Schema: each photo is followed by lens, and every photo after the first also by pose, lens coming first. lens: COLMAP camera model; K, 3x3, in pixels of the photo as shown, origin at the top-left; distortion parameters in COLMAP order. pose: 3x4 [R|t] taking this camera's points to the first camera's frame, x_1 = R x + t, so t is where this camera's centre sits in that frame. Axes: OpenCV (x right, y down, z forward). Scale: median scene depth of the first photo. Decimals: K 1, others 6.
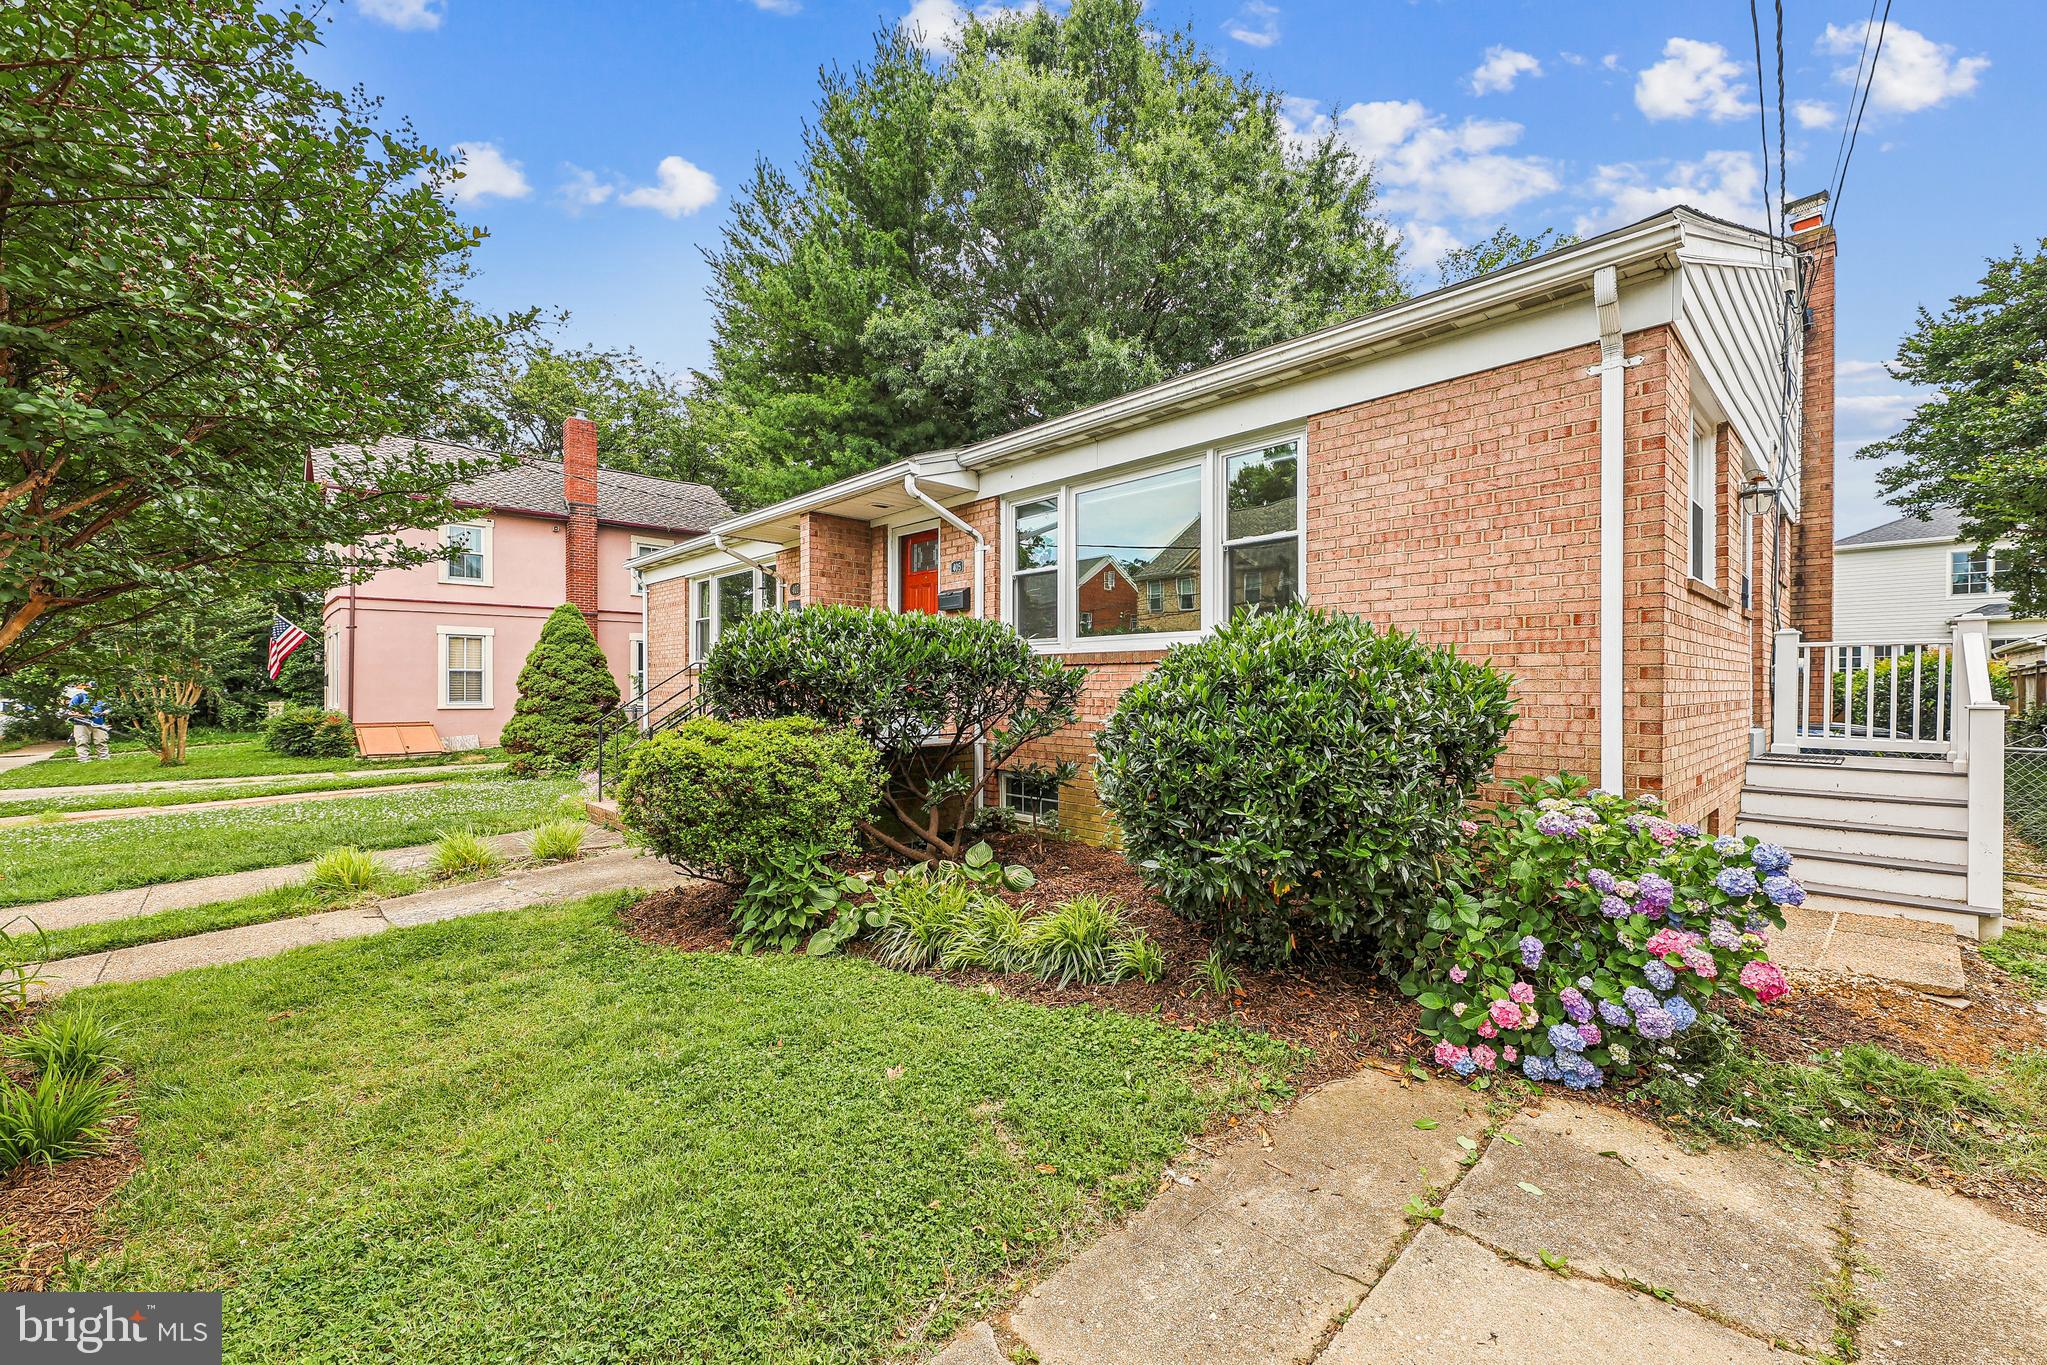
lens RADIAL K [[820.9, 0, 1007.3], [0, 820.9, 690.2], [0, 0, 1]] dist [0.017650, -0.007079]
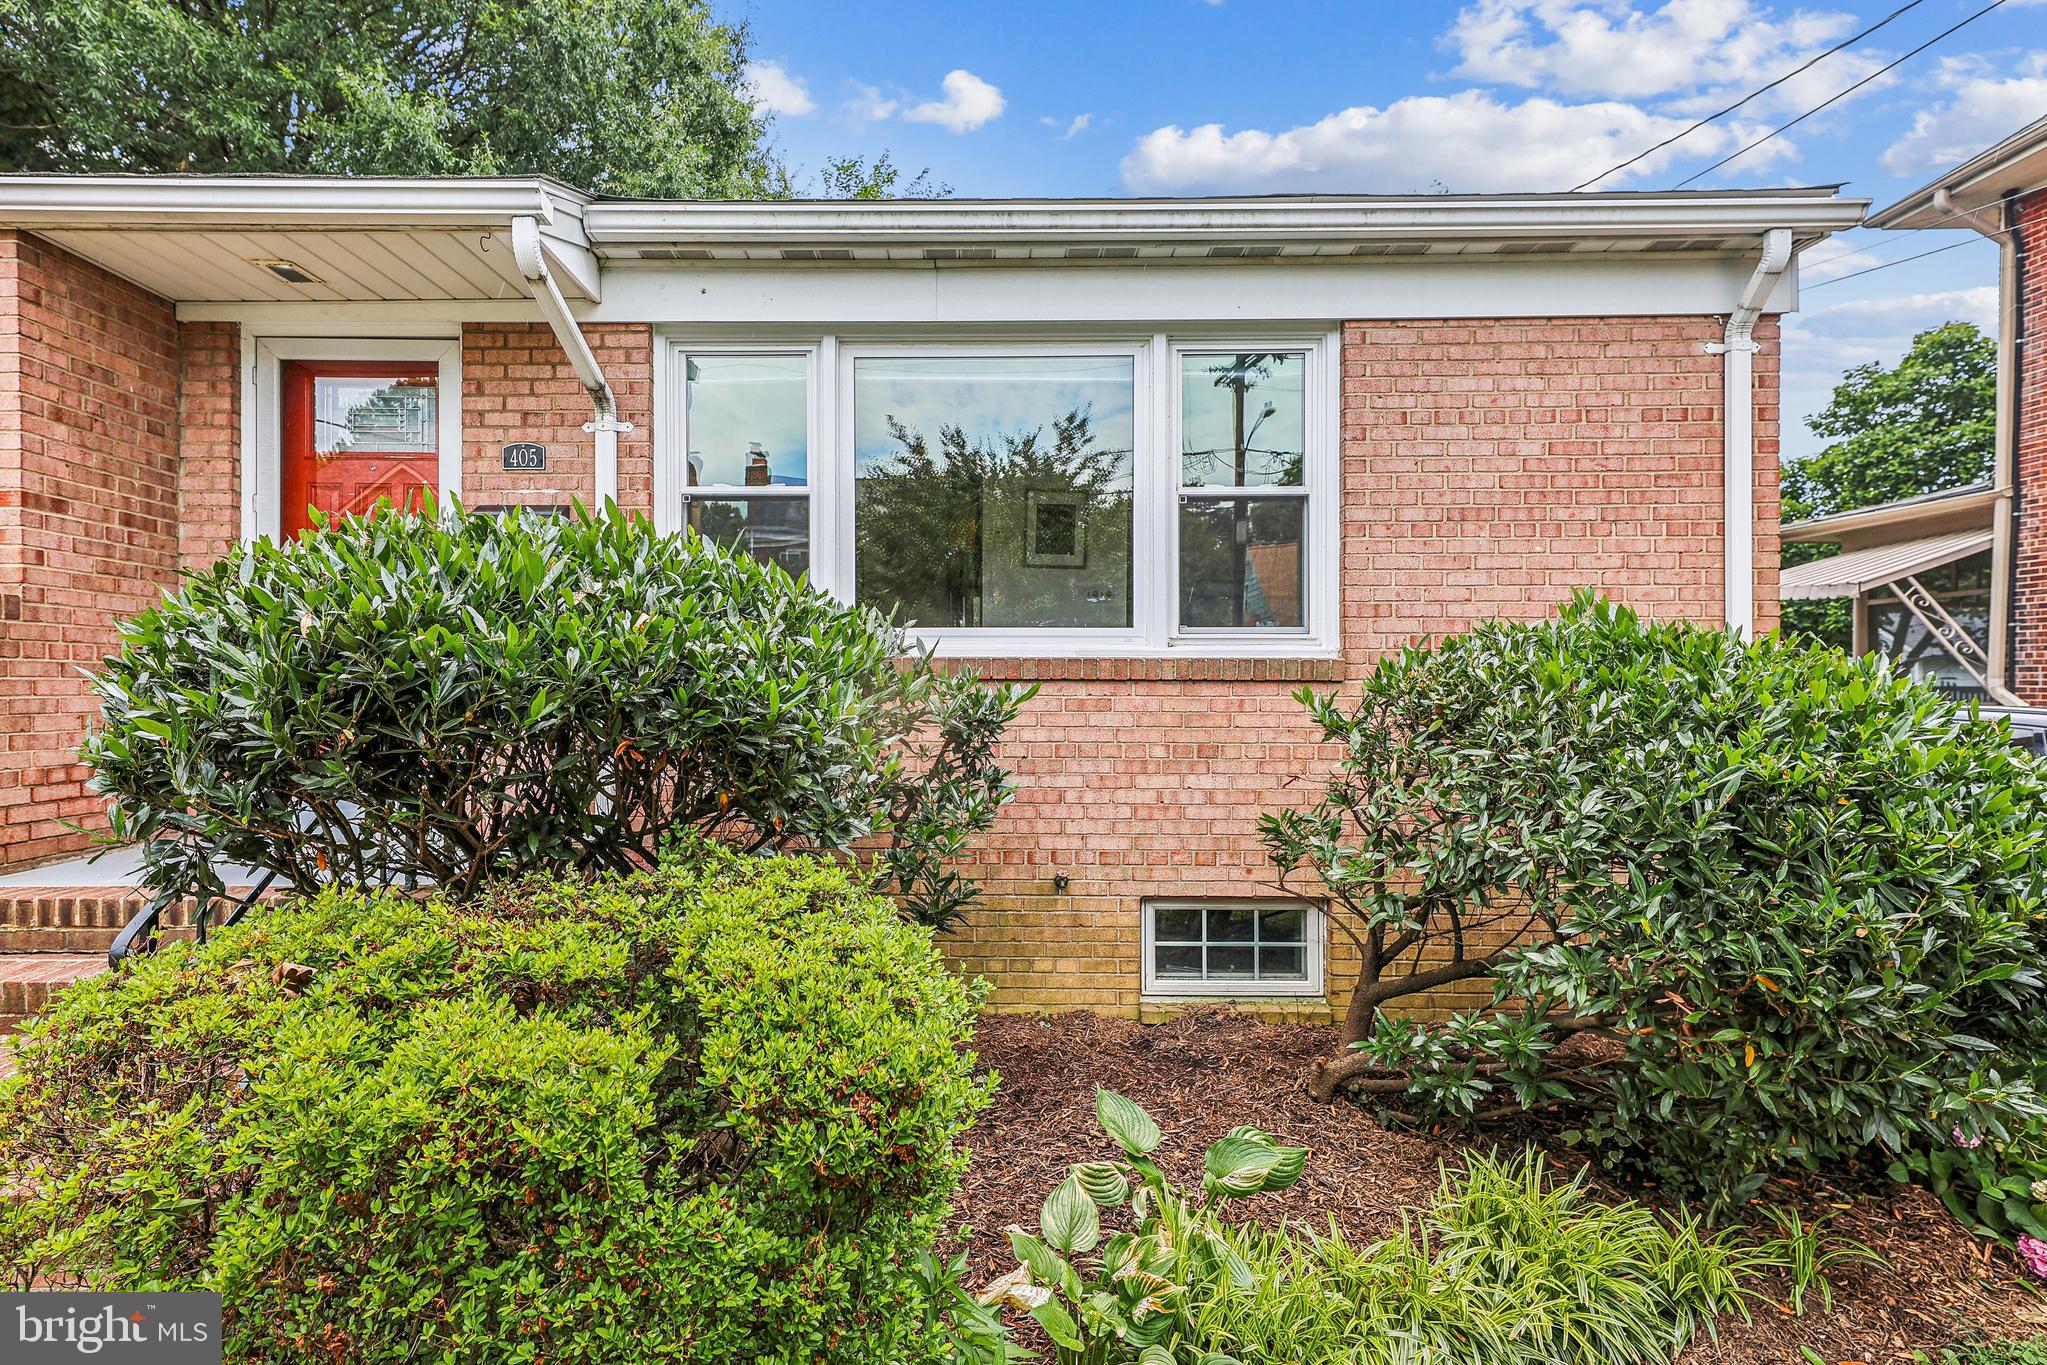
lens RADIAL K [[1089.6, 0, 1021.0], [0, 1089.6, 697.6], [0, 0, 1]] dist [0.026023, -0.000130]
pose [[0.687909, -0.000868, 0.725797, -0.470294], [0.004060, 0.999988, -0.002652, -0.022959], [-0.725786, 0.004771, 0.687904, 0.583805]]
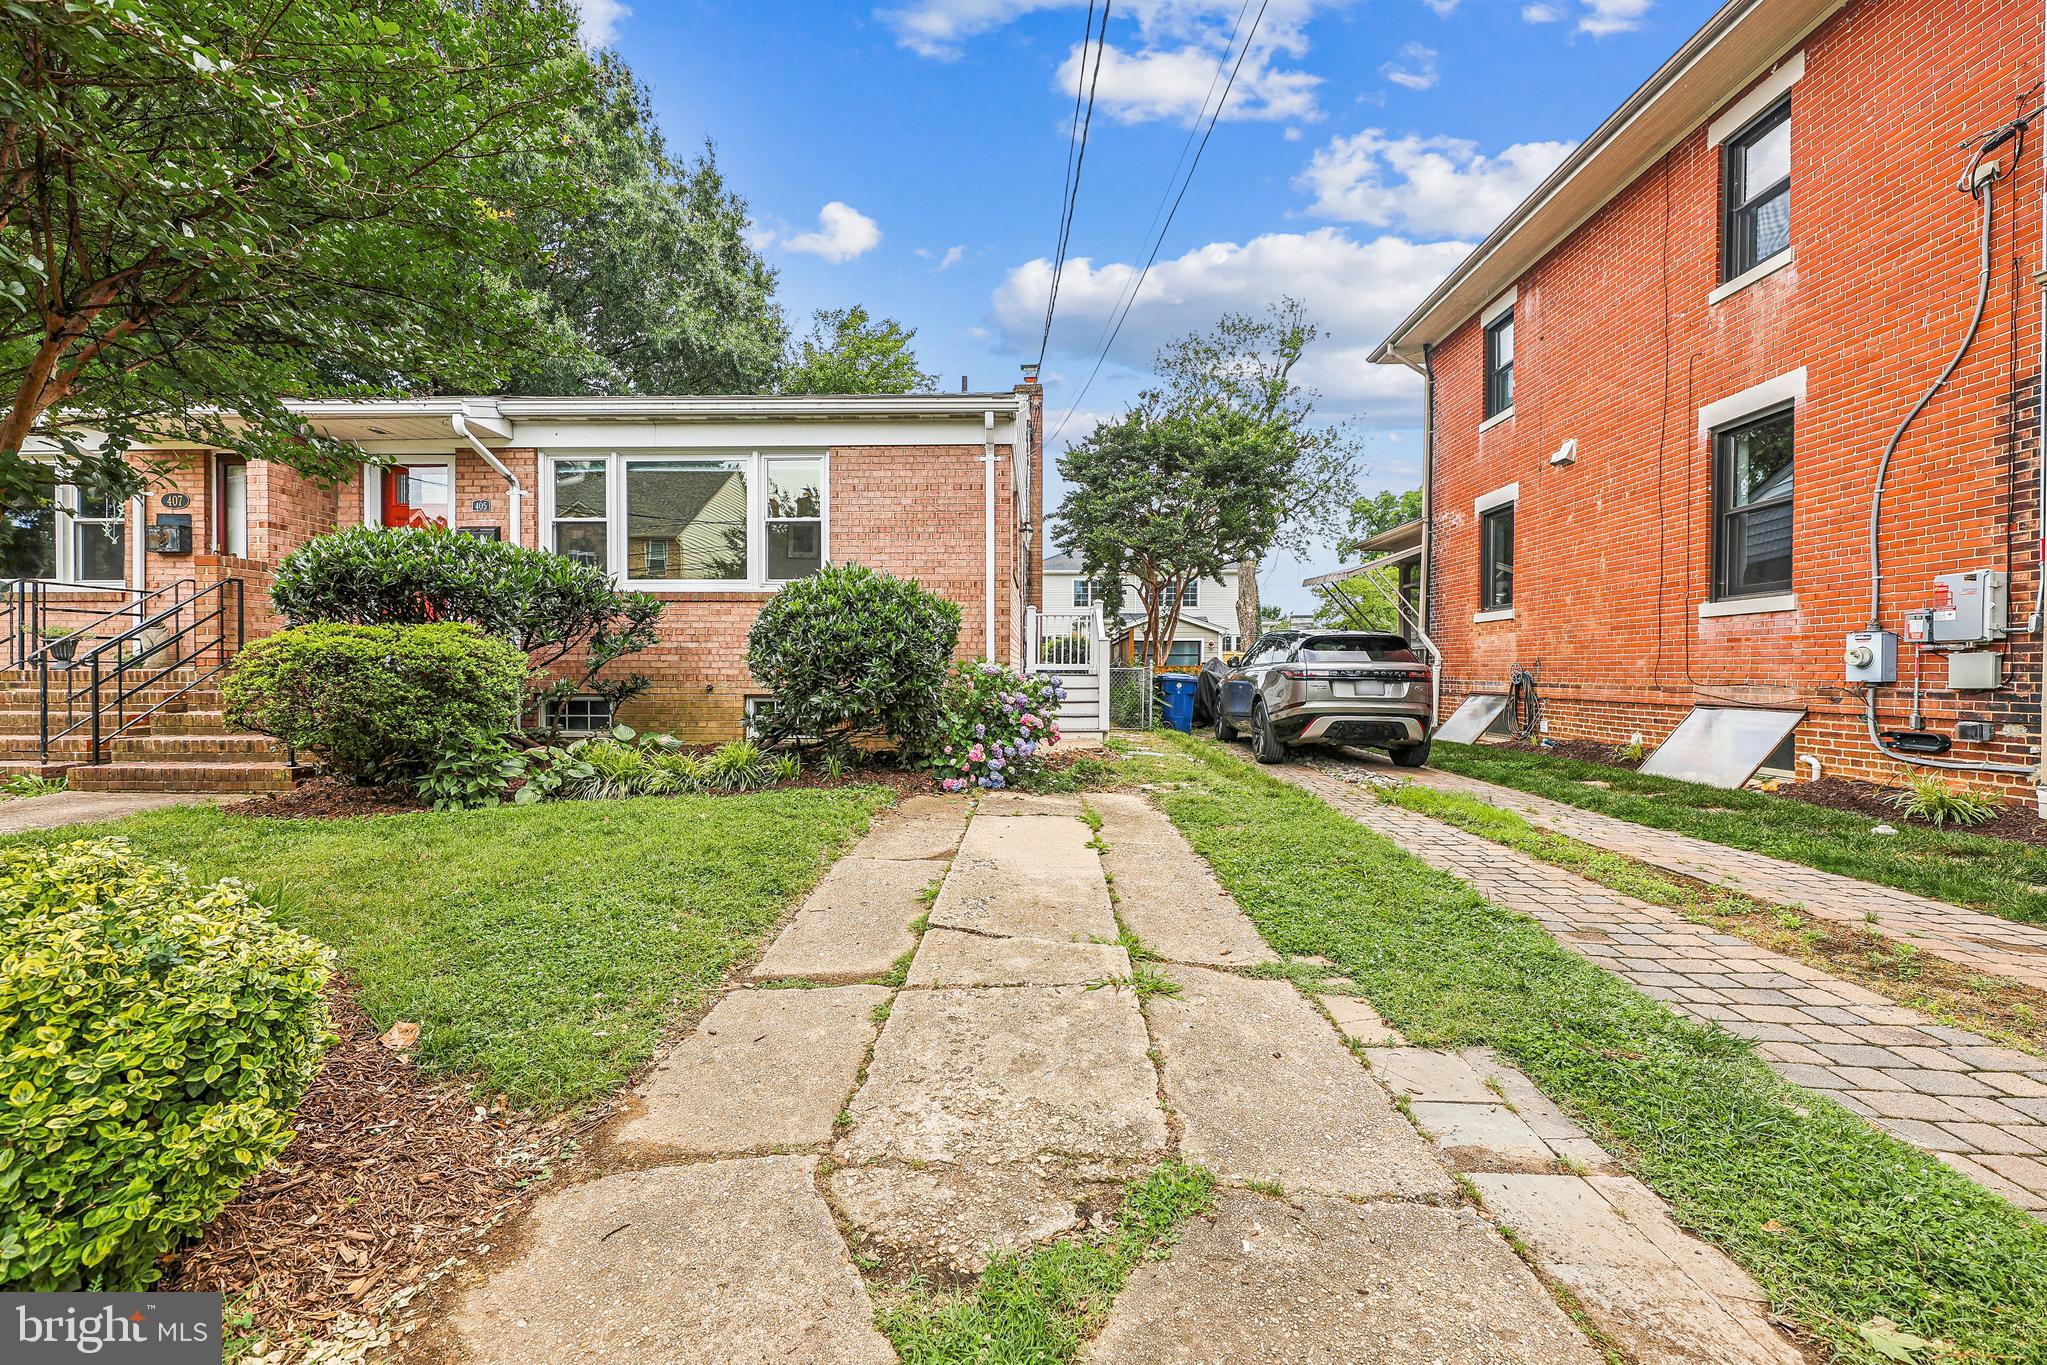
lens RADIAL K [[816.0, 0, 1010.3], [0, 816.0, 676.9], [0, 0, 1]] dist [0.022633, -0.000206]
pose [[0.711761, -0.004038, 0.702410, -0.486103], [0.002777, 0.999992, 0.002934, 0.102338], [-0.702416, -0.000137, 0.711766, -0.345221]]
